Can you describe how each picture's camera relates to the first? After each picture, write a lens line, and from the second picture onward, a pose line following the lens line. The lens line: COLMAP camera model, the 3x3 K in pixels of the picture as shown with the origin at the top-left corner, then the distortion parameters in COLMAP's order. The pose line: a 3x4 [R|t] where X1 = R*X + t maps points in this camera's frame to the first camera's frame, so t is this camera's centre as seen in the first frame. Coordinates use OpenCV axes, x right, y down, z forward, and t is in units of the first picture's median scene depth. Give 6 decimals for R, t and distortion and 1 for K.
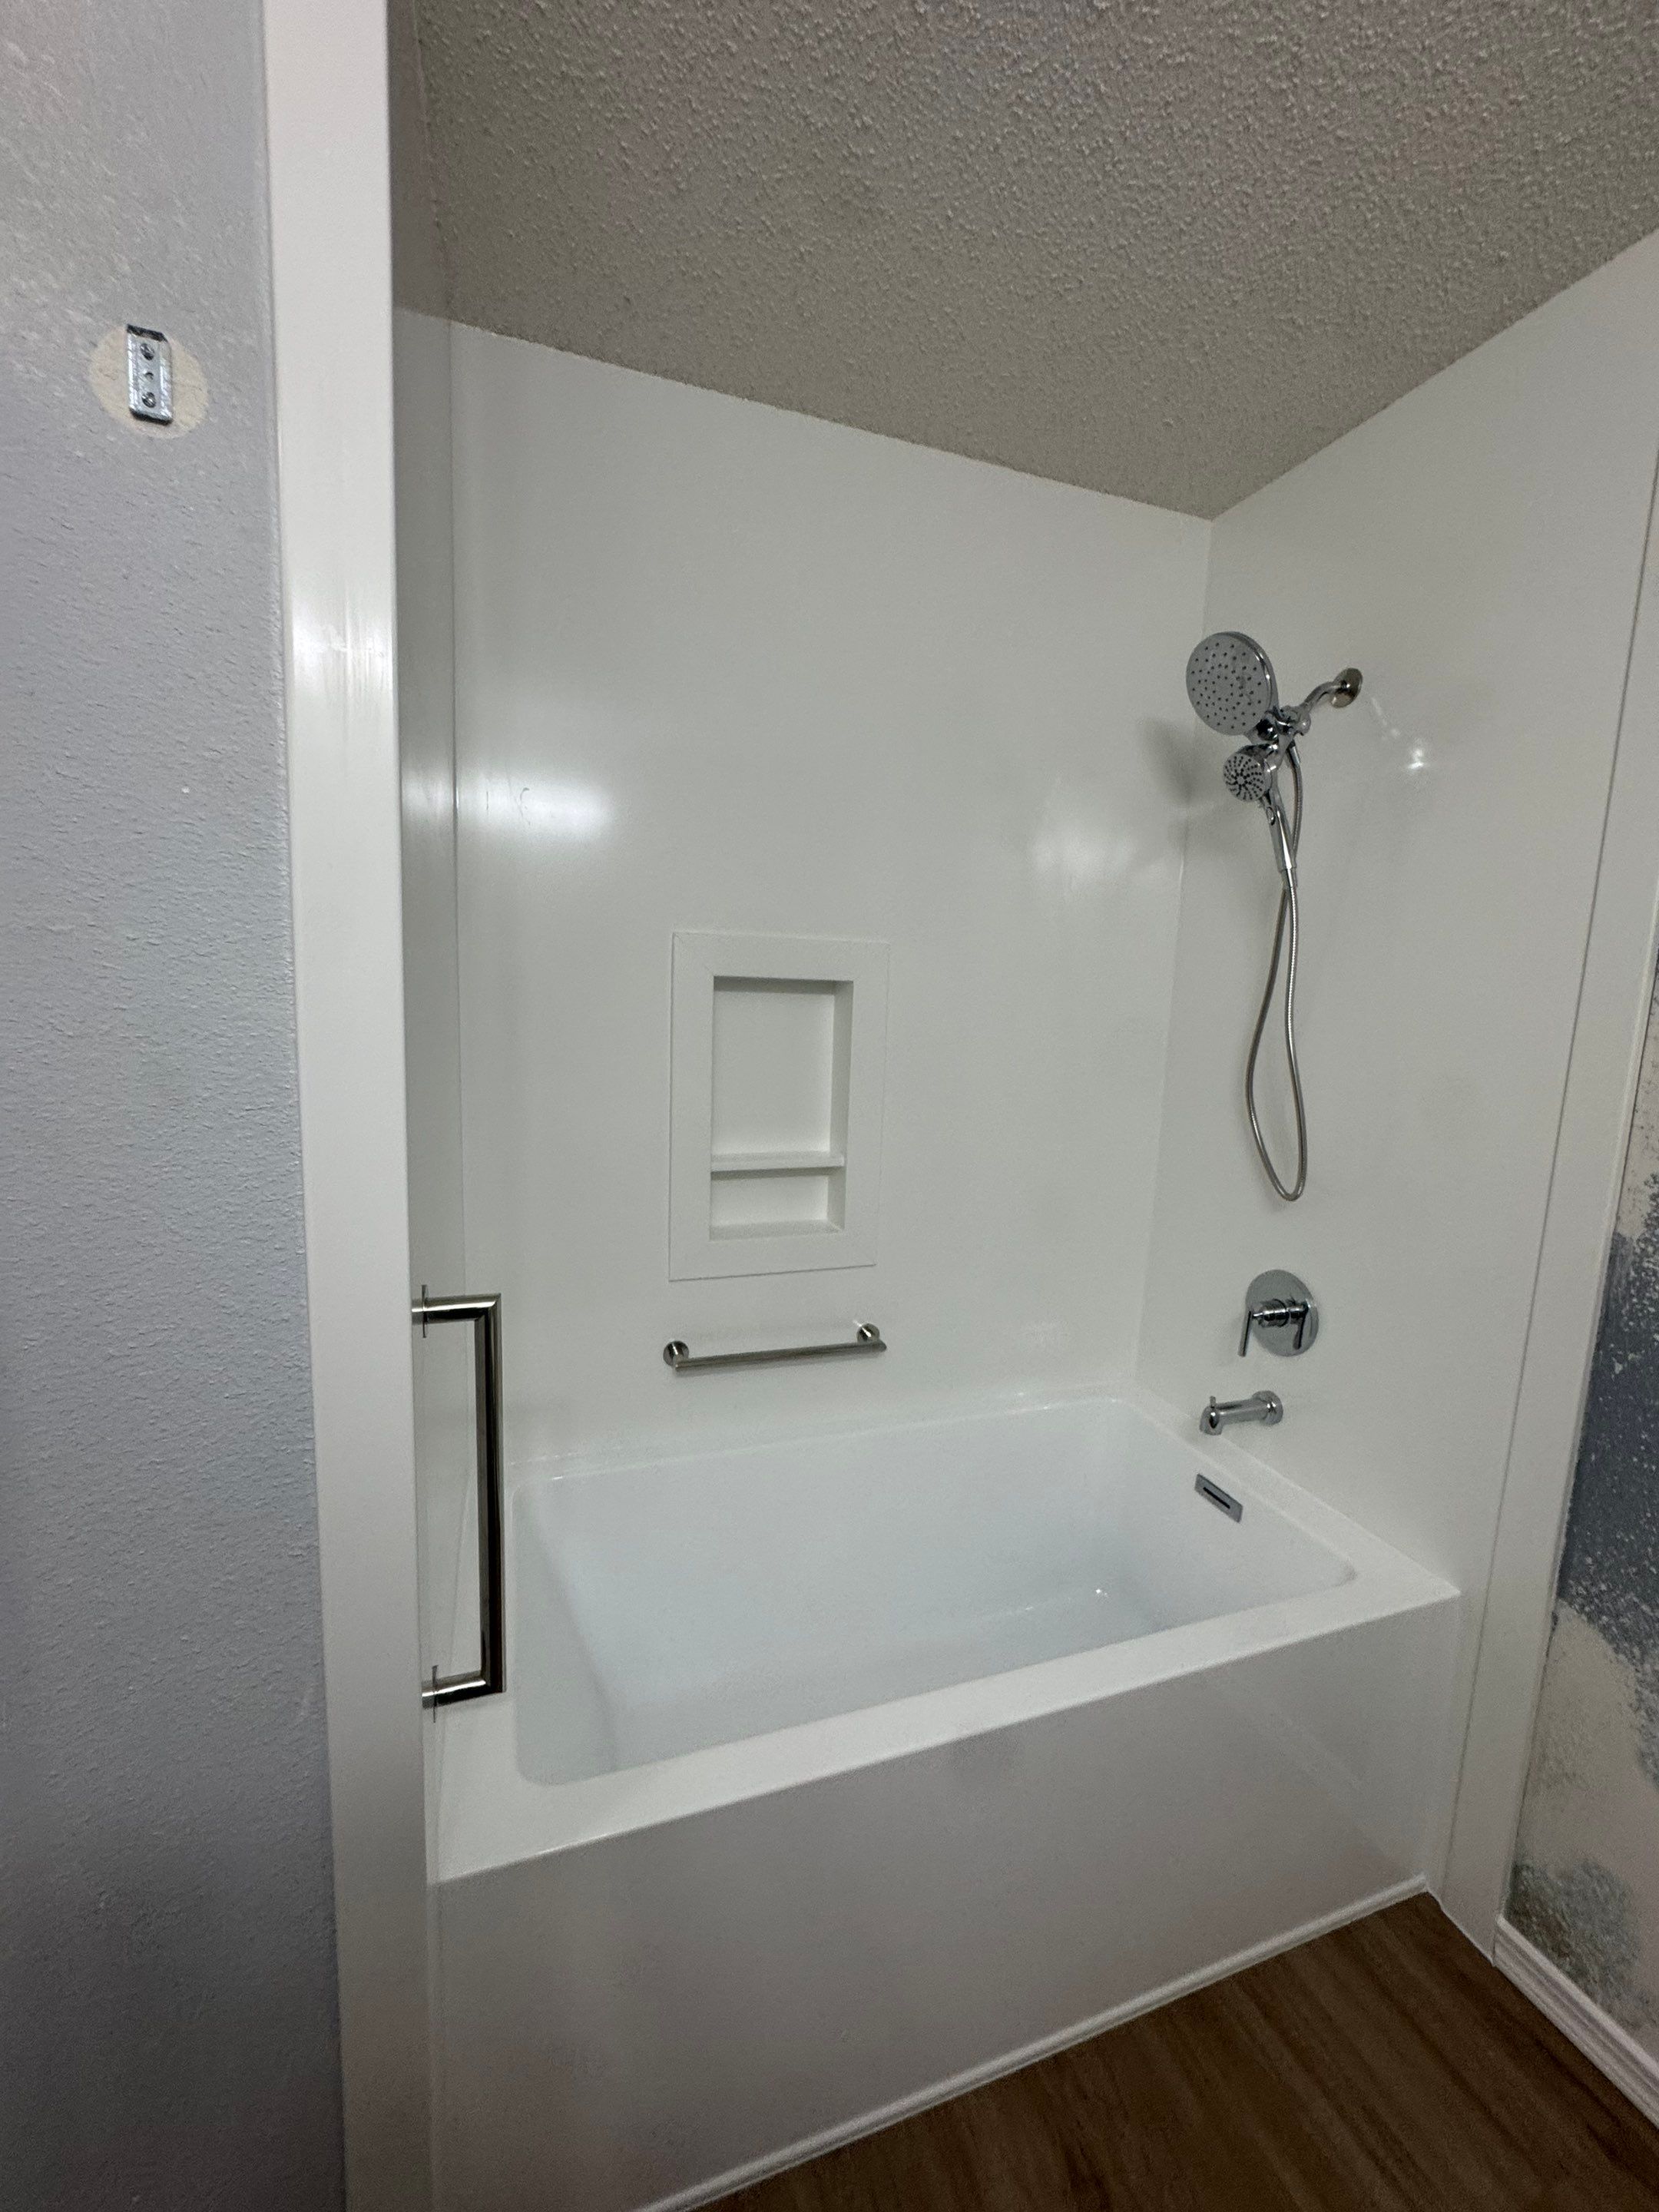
lens RADIAL K [[883.7, 0, 831.2], [0, 883.7, 1103.9], [0, 0, 1]] dist [-0.002390, -0.000043]
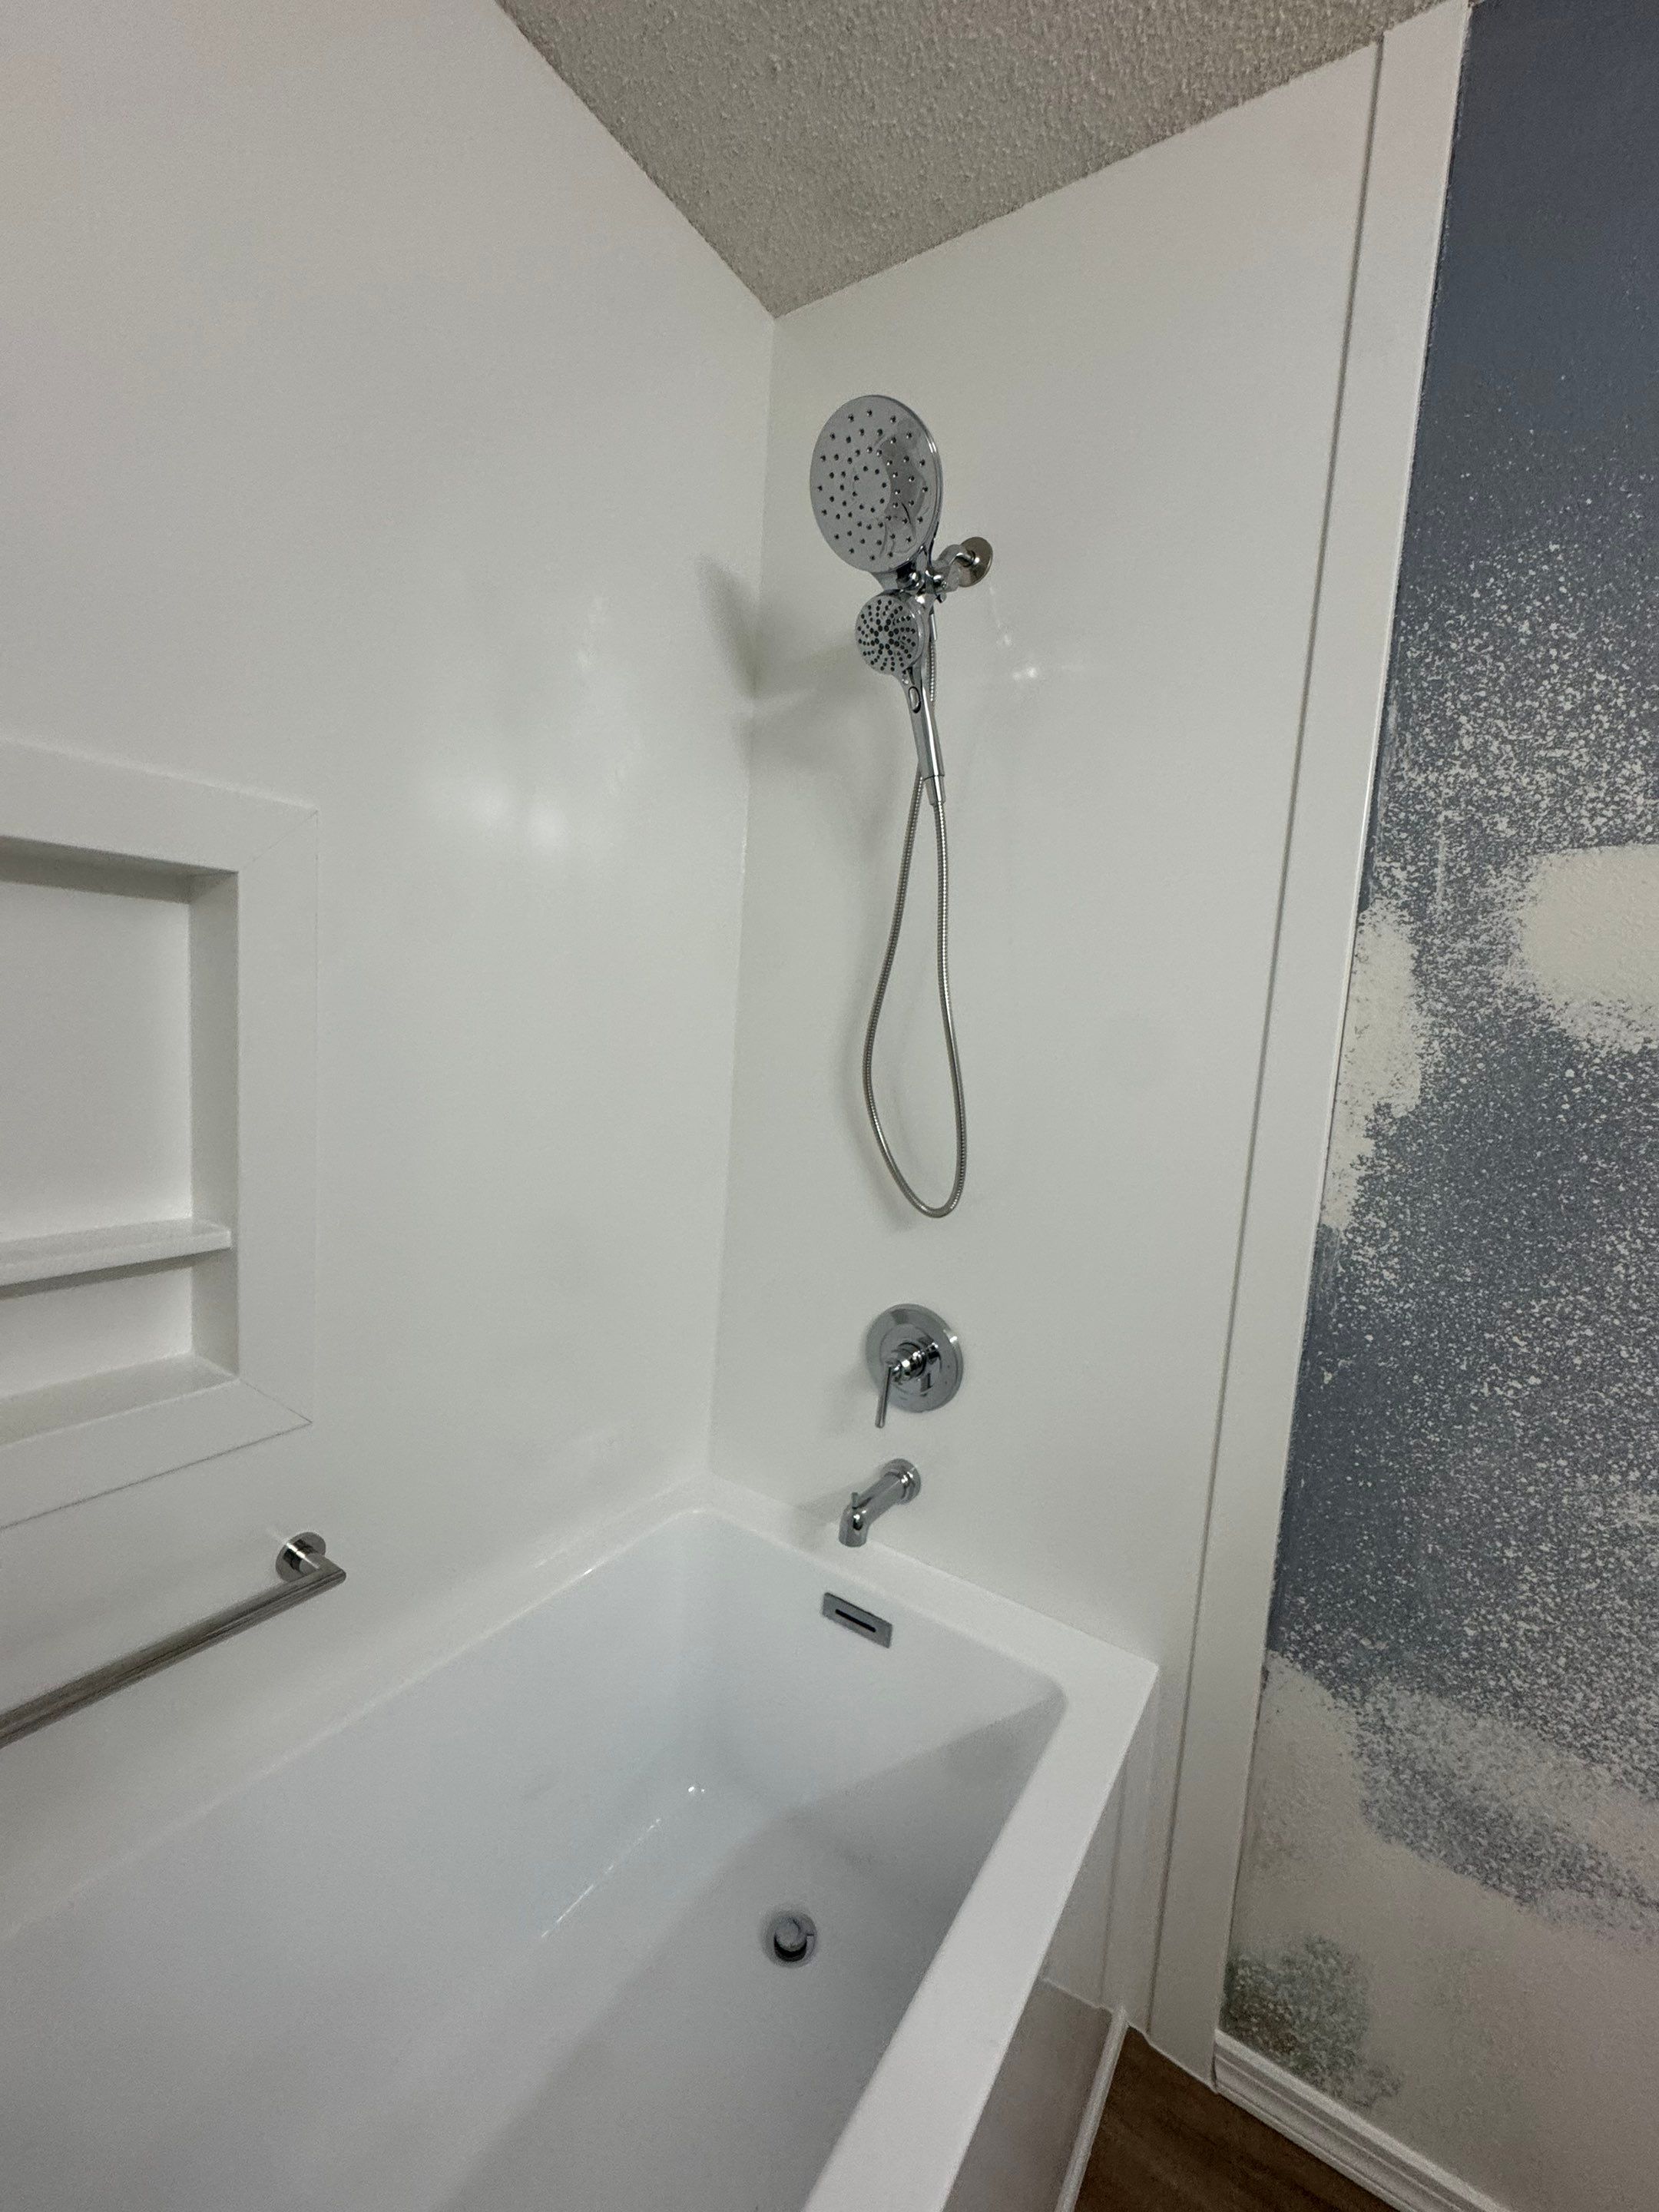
lens RADIAL K [[884.7, 0, 830.6], [0, 884.7, 1103.1], [0, 0, 1]] dist [-0.002058, -0.000356]
pose [[0.796890, -0.043033, 0.602589, -0.017284], [0.041545, 0.999002, 0.016402, -0.007461], [-0.602694, 0.011964, 0.797883, 0.543308]]
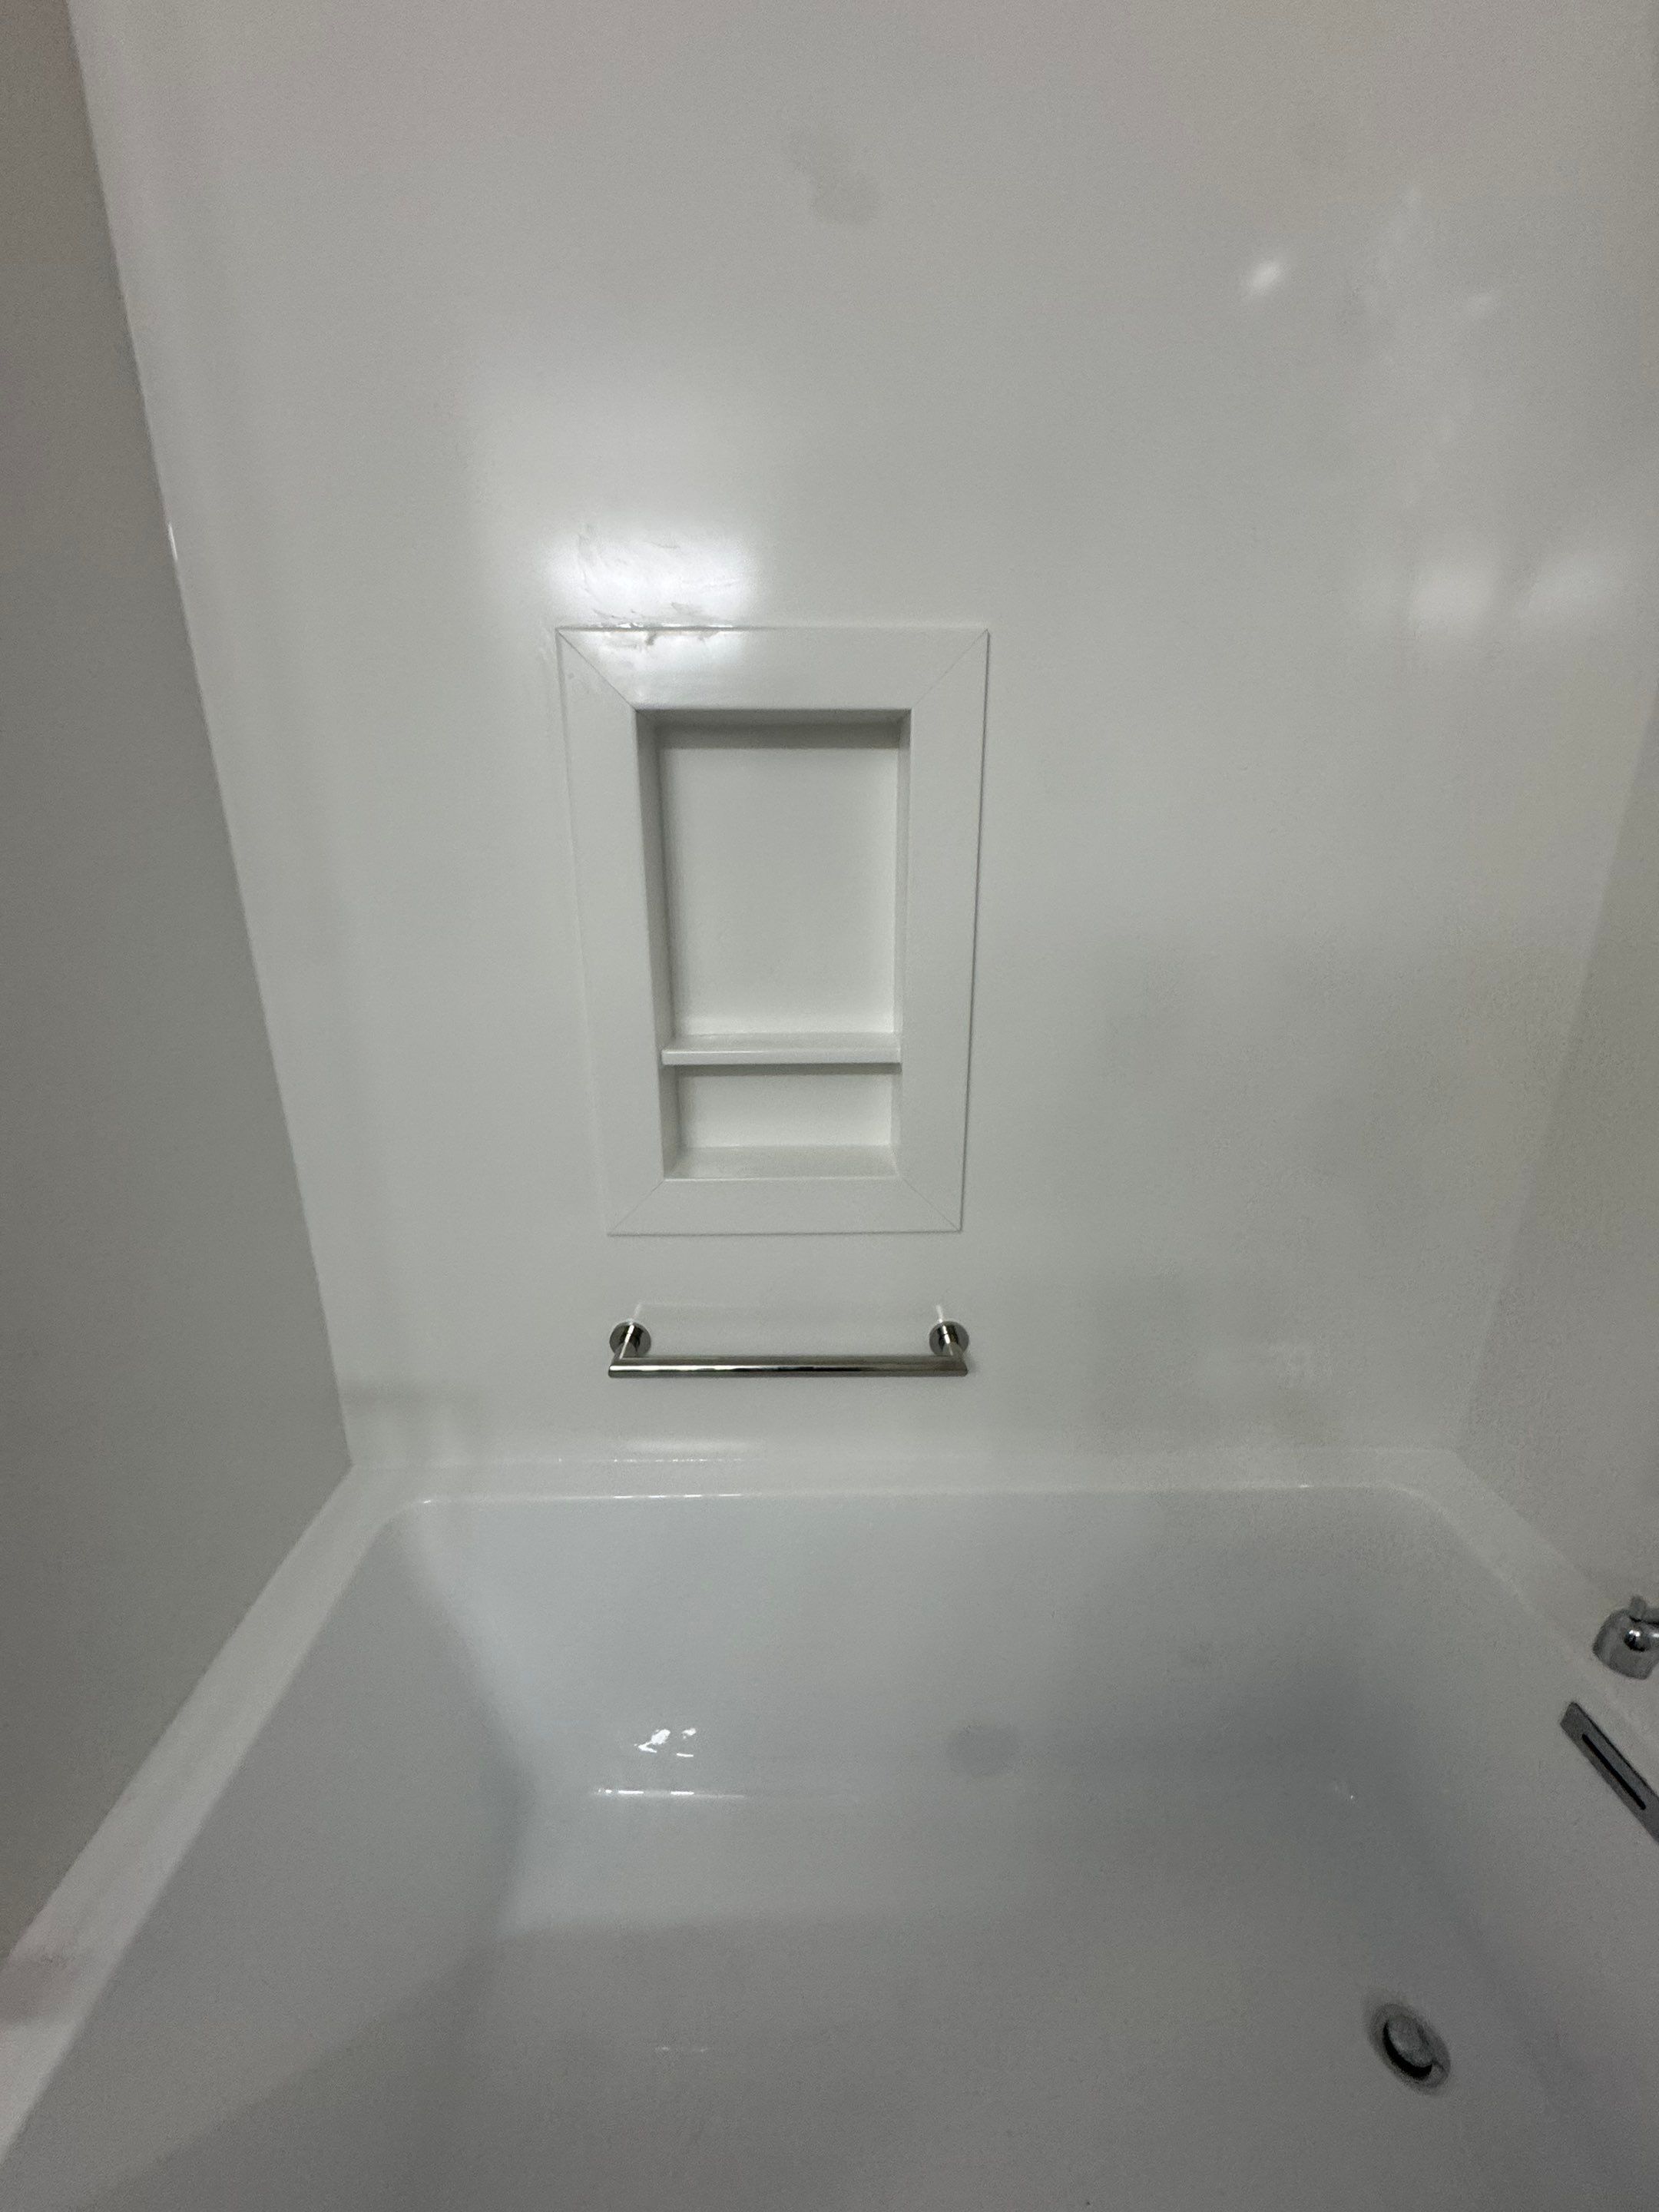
lens RADIAL K [[888.5, 0, 827.7], [0, 888.5, 1104.7], [0, 0, 1]] dist [-0.004689, 0.000126]
pose [[0.949616, 0.058303, -0.307945, 0.201085], [-0.006489, 0.985992, 0.166667, 0.002759], [0.313348, -0.156271, 0.936692, 0.611301]]
